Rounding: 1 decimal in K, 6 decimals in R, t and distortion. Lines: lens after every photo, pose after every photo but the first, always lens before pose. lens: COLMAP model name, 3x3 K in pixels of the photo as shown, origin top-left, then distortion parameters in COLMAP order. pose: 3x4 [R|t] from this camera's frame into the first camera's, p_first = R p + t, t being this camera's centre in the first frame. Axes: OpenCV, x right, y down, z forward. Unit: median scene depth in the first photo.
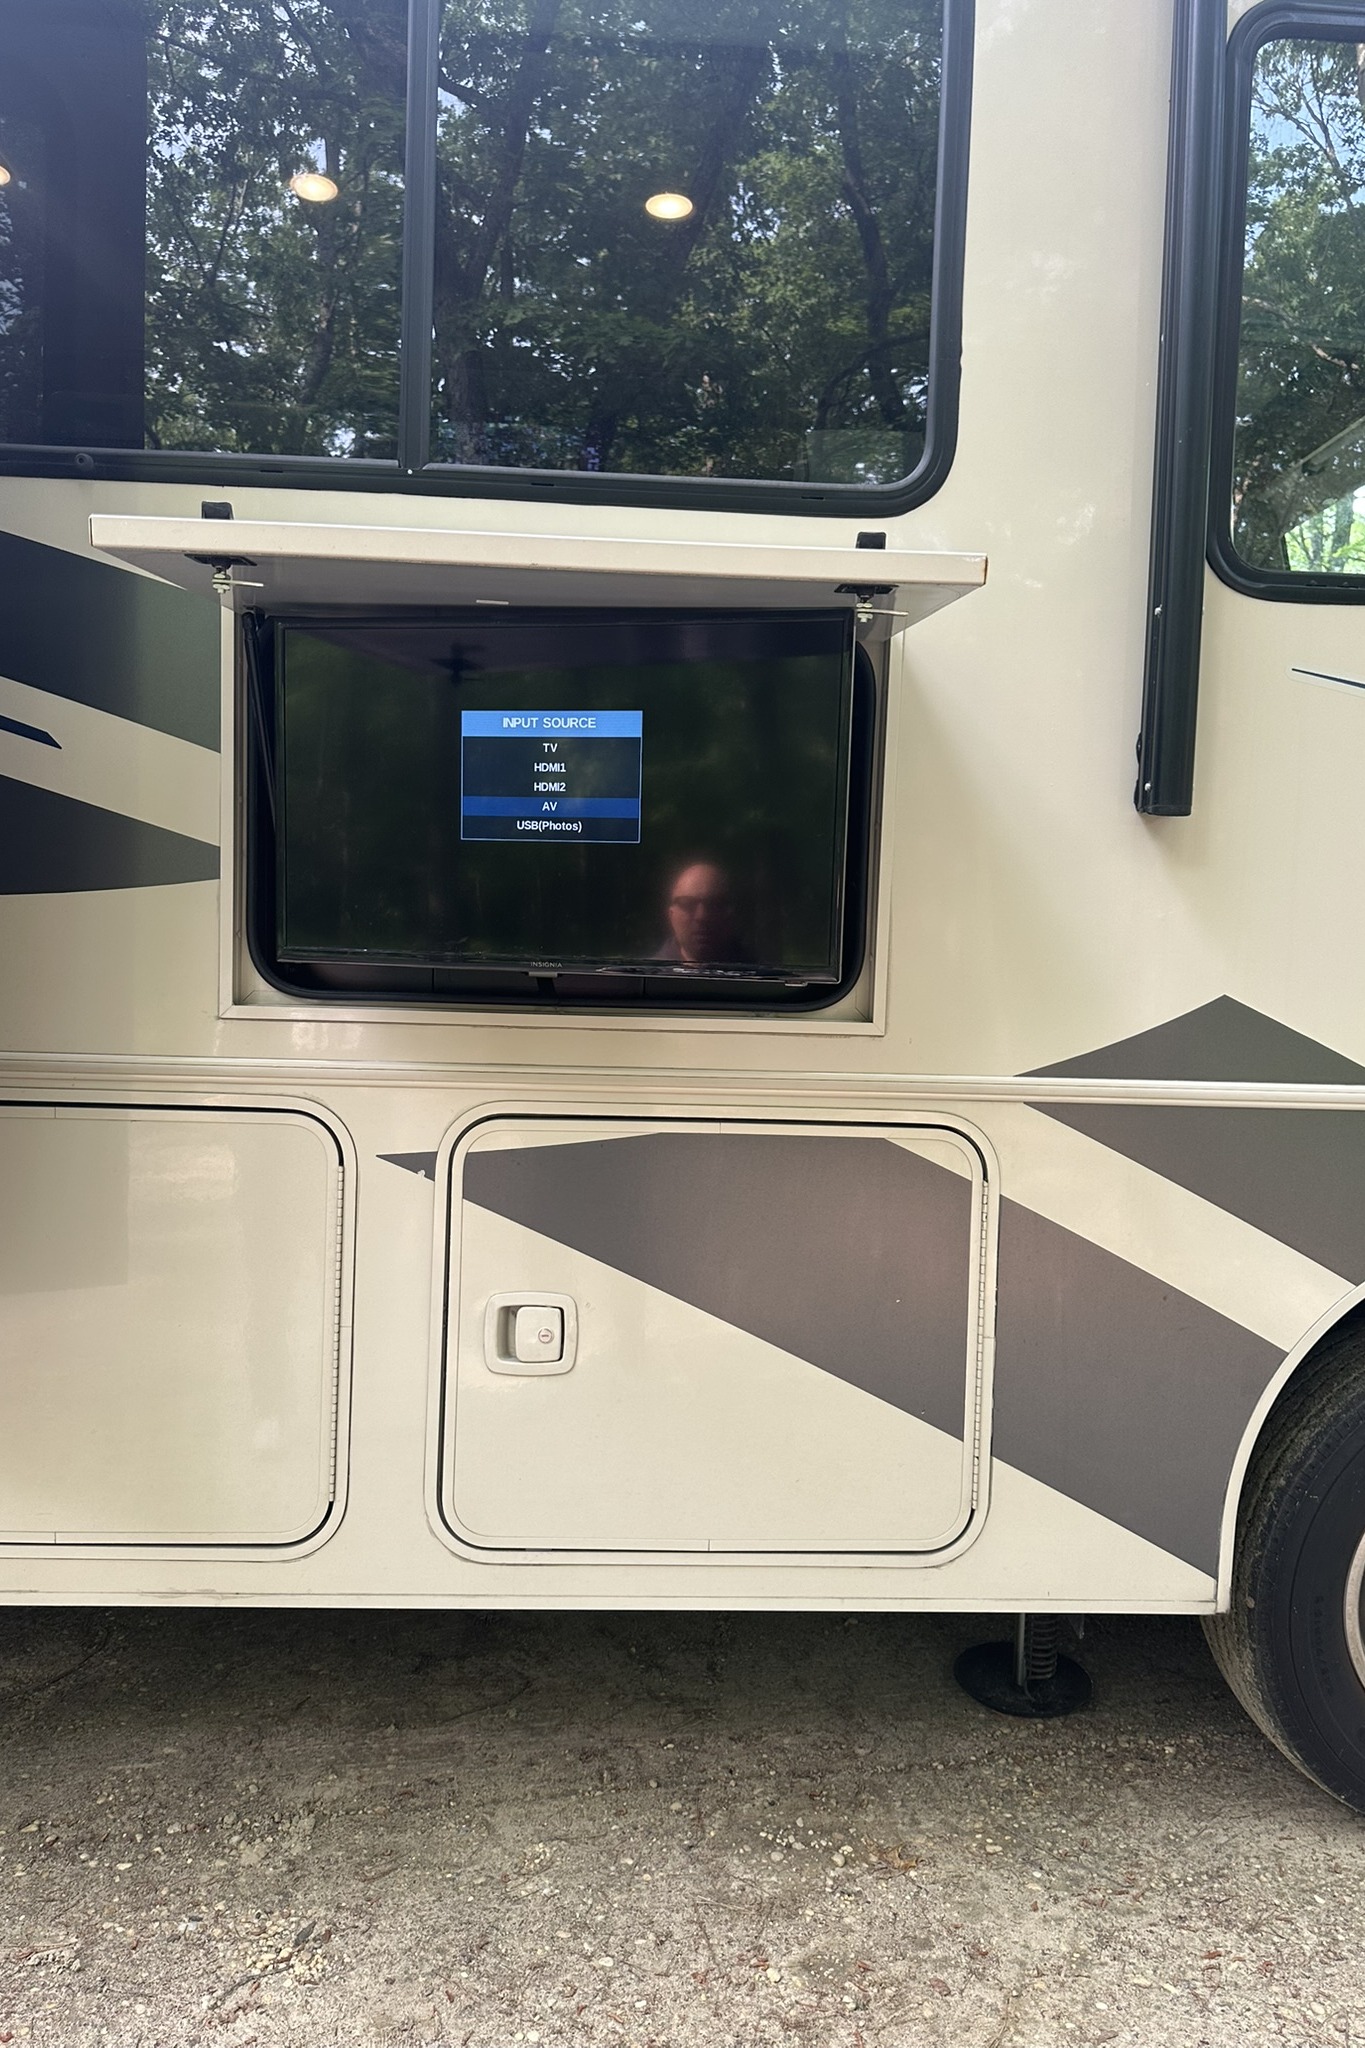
lens RADIAL K [[1480.5, 0, 675.8], [0, 1480.5, 1028.8], [0, 0, 1]] dist [0.058072, -0.085751]
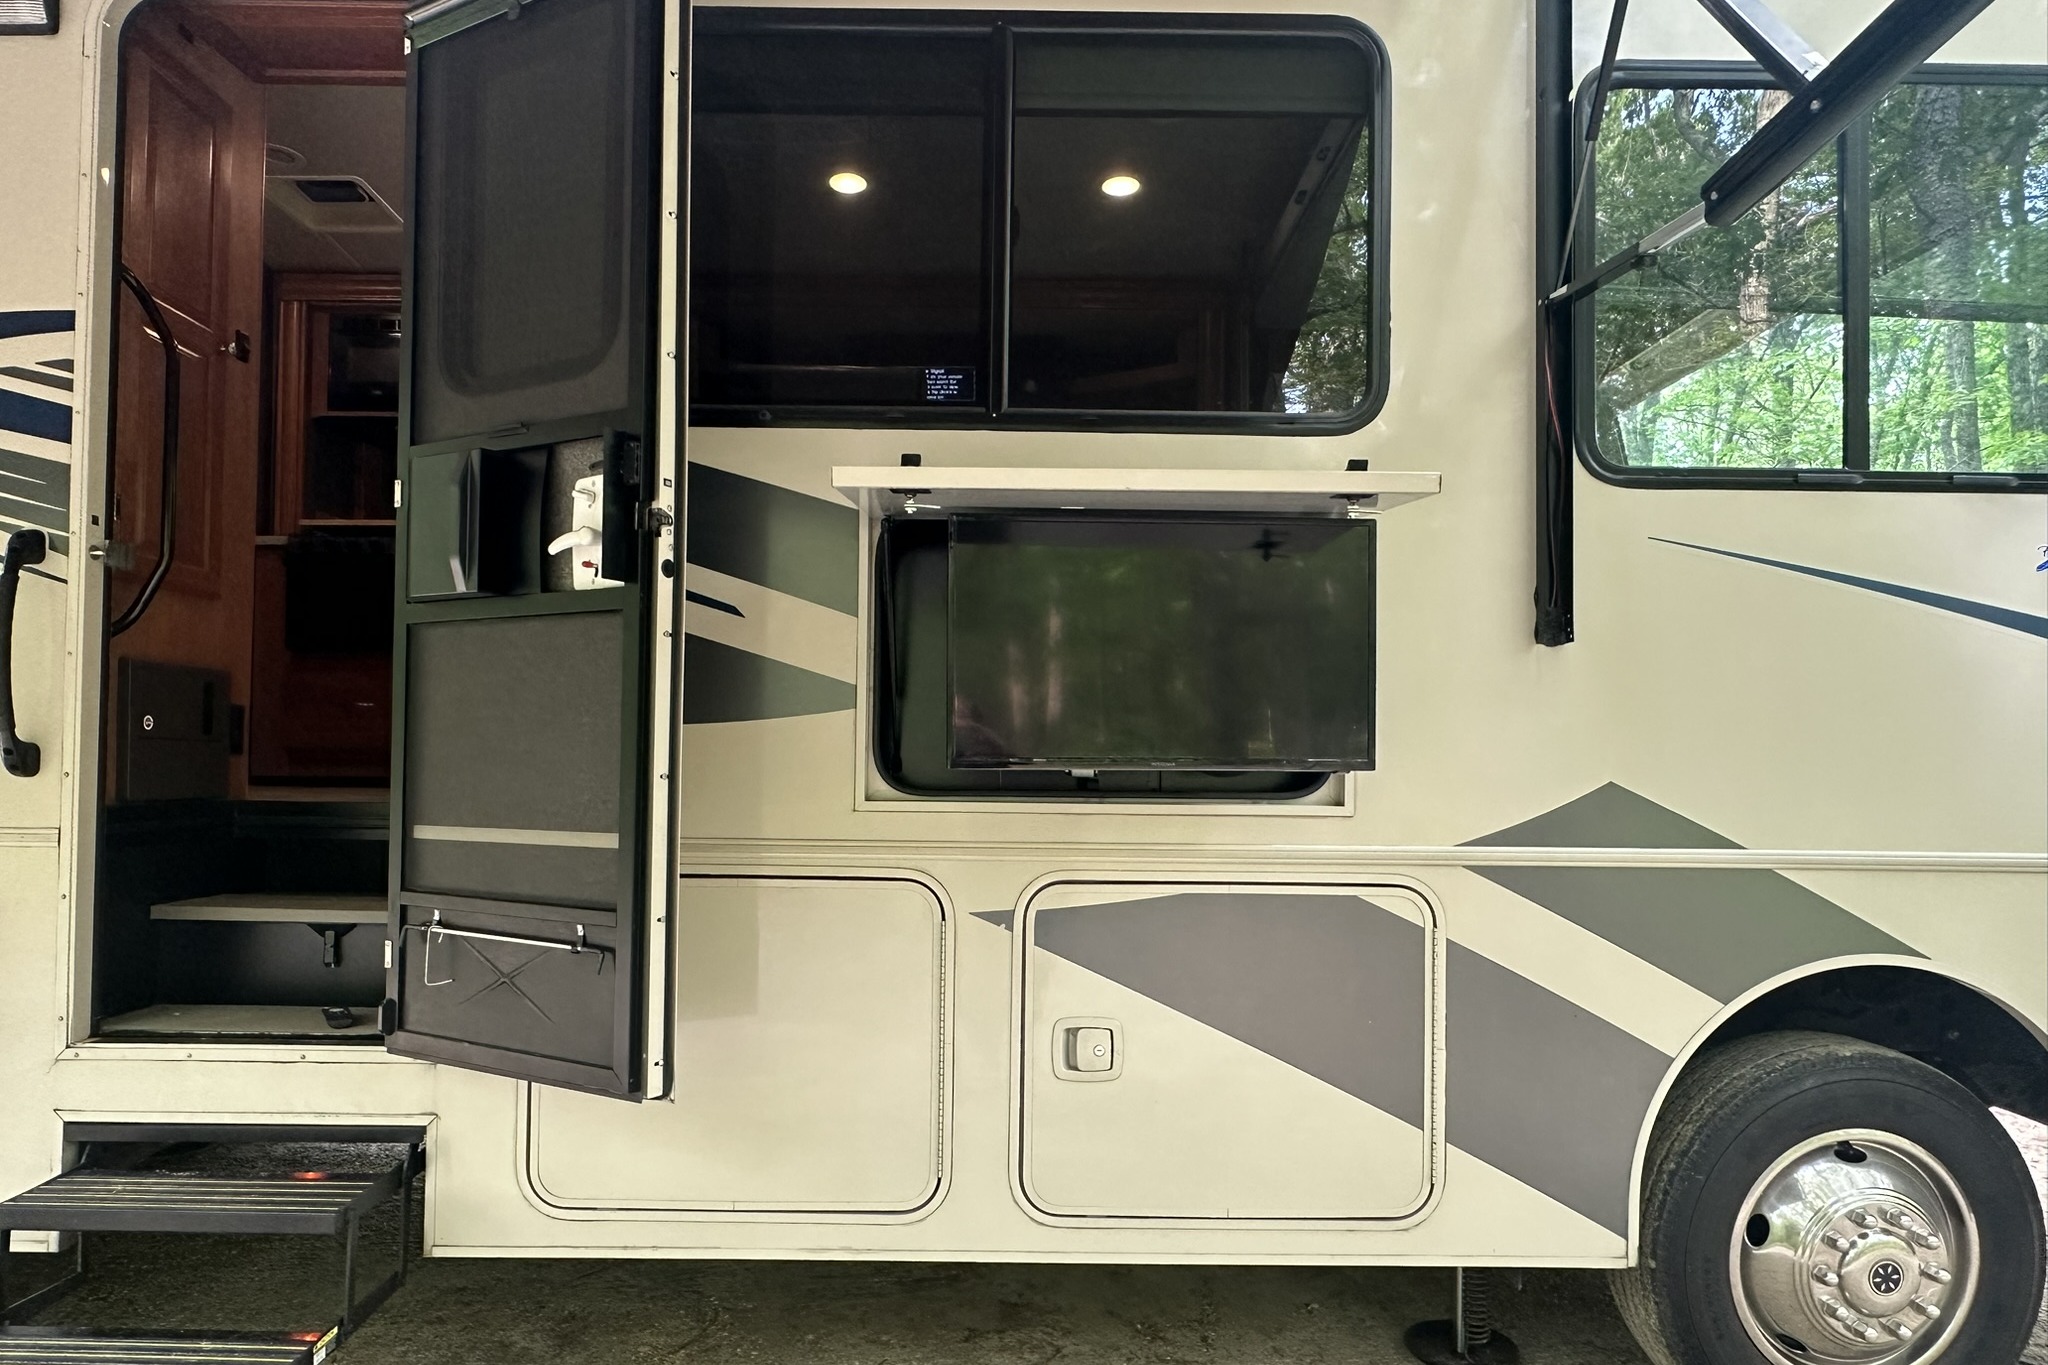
lens RADIAL K [[1304.4, 0, 1029.7], [0, 1304.4, 723.0], [0, 0, 1]] dist [0.005004, -0.000088]
pose [[0.999110, -0.018194, -0.038045, -0.099054], [0.014875, 0.996202, -0.085787, 0.016441], [0.039461, 0.085145, 0.995587, -0.173335]]
